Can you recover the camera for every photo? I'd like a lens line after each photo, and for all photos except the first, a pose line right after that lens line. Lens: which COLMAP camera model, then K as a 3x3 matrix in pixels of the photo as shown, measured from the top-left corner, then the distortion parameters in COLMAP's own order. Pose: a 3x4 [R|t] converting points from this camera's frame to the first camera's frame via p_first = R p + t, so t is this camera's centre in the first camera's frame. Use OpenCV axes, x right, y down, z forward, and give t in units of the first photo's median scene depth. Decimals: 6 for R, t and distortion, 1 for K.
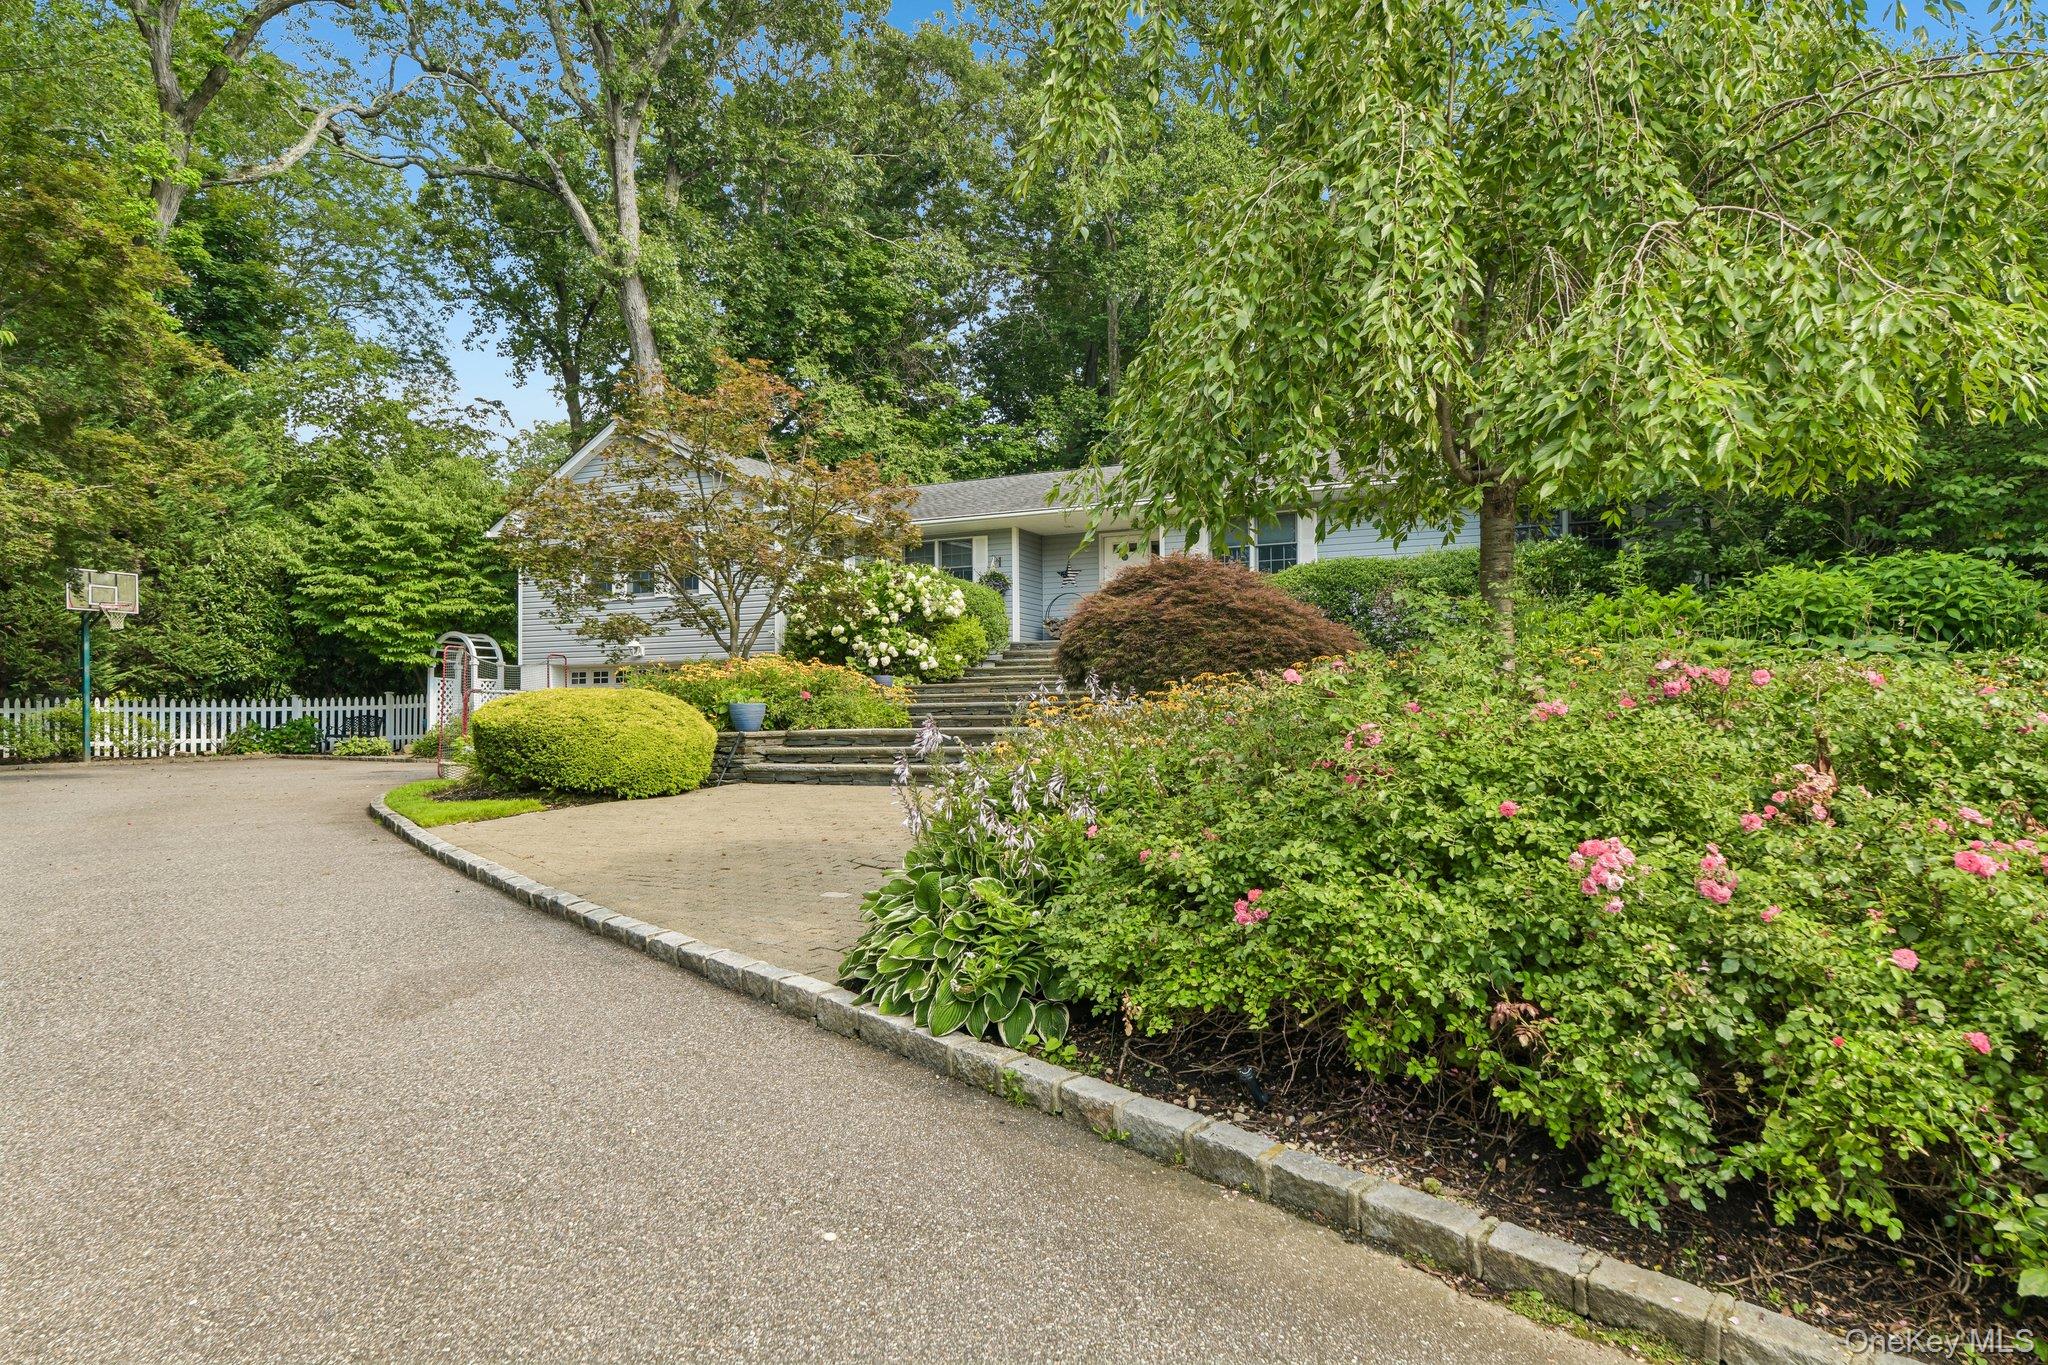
lens RADIAL K [[1412.6, 0, 1025.1], [0, 1412.6, 685.4], [0, 0, 1]] dist [0.001353, 0.000037]
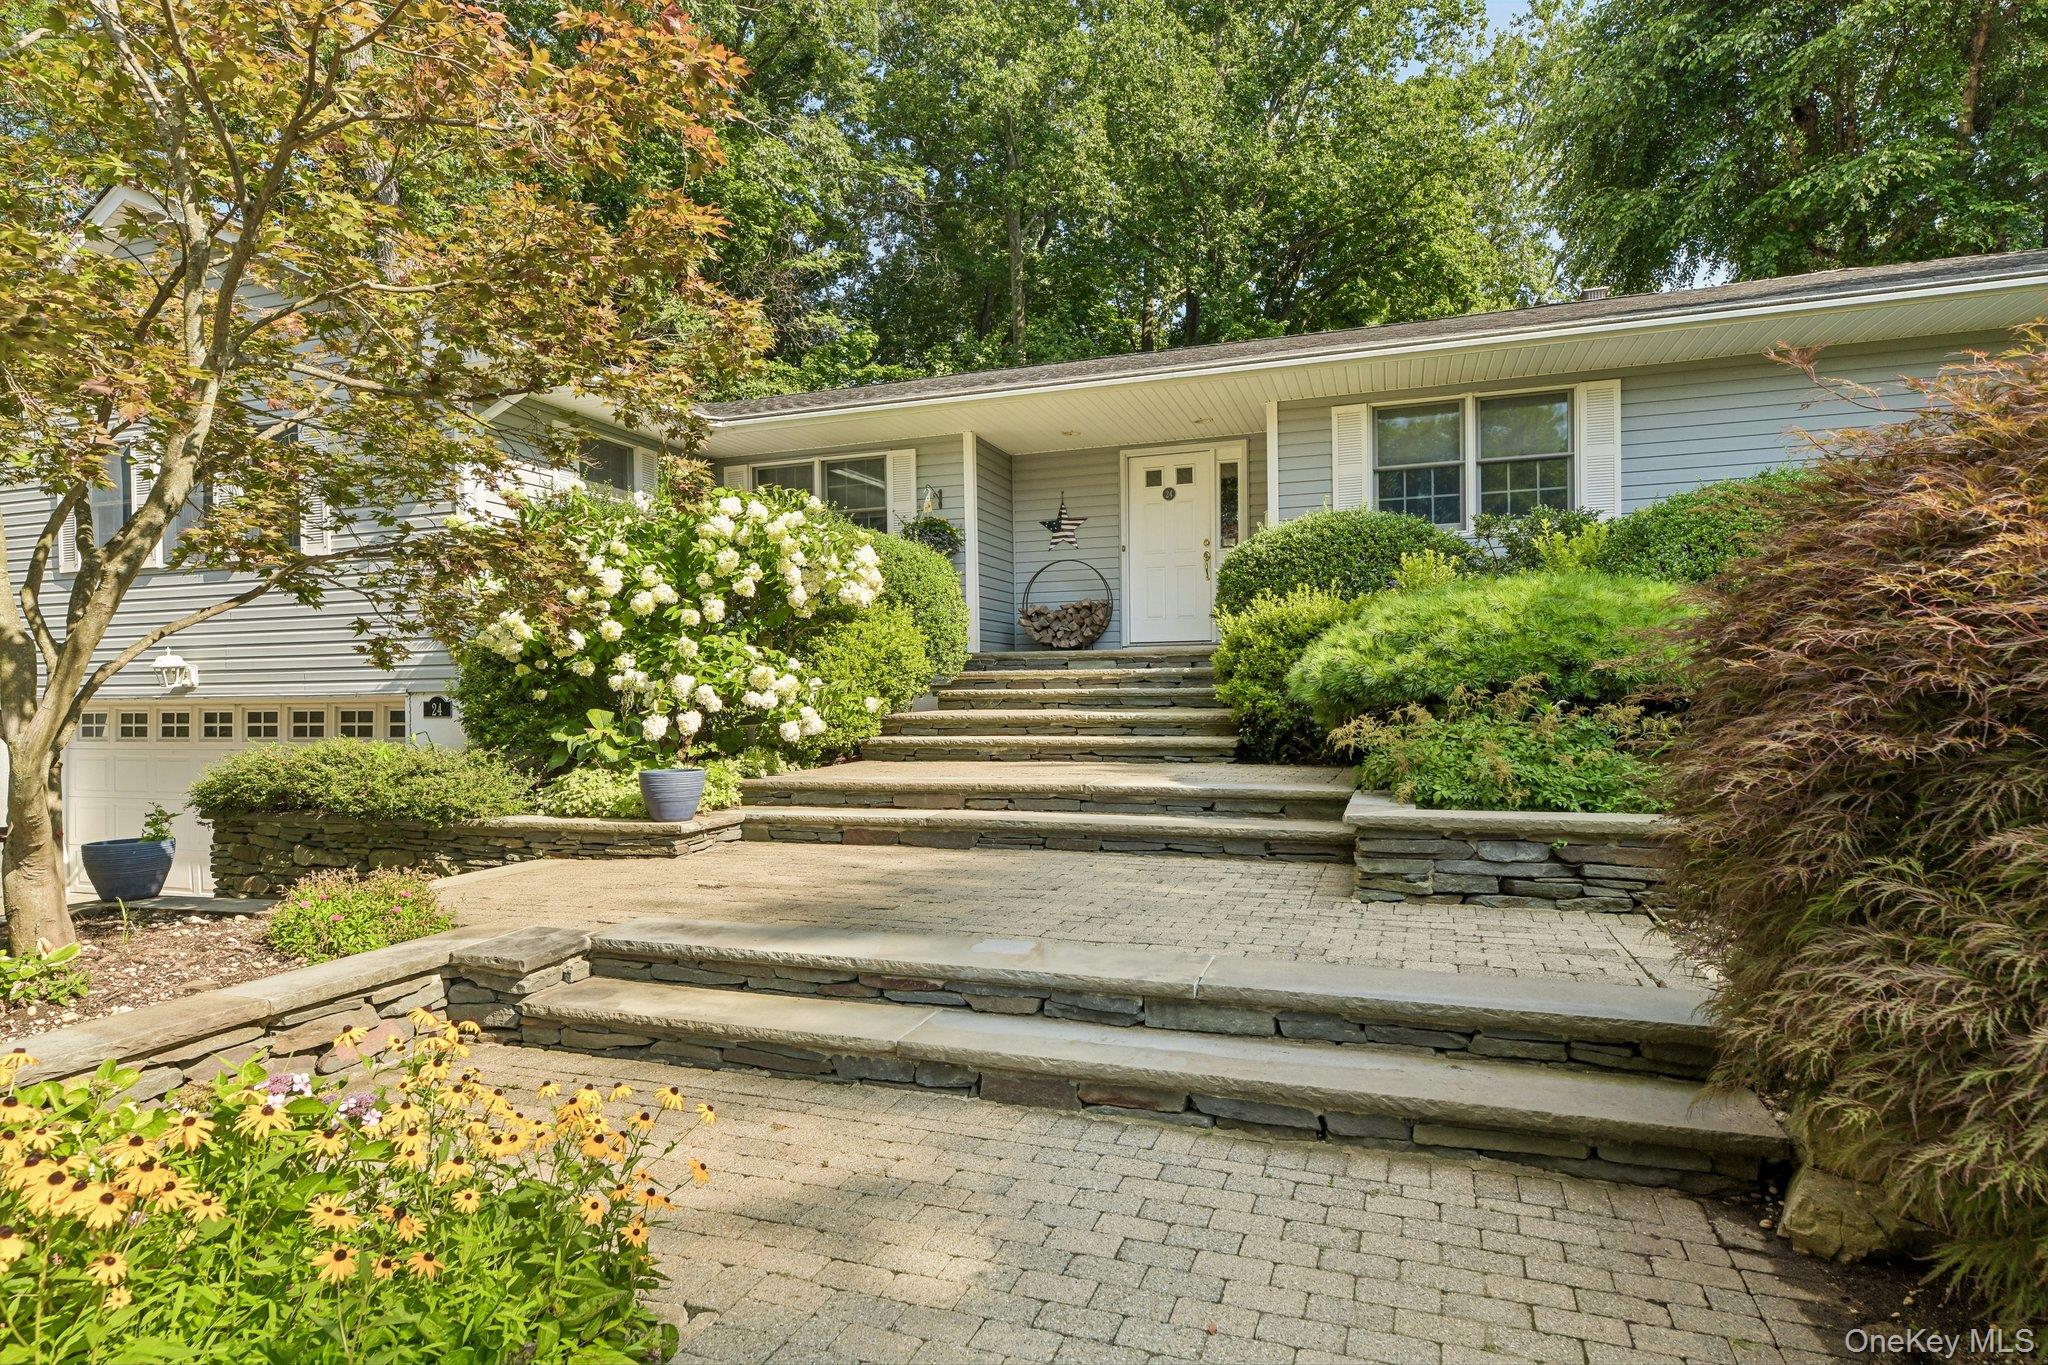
lens RADIAL K [[1136.5, 0, 1016.6], [0, 1136.5, 683.6], [0, 0, 1]] dist [-0.002542, -0.000035]
pose [[0.993638, -0.009342, 0.112229, -0.043236], [0.006043, 0.999540, 0.029704, -0.036176], [-0.112455, -0.028836, 0.993238, 0.664732]]
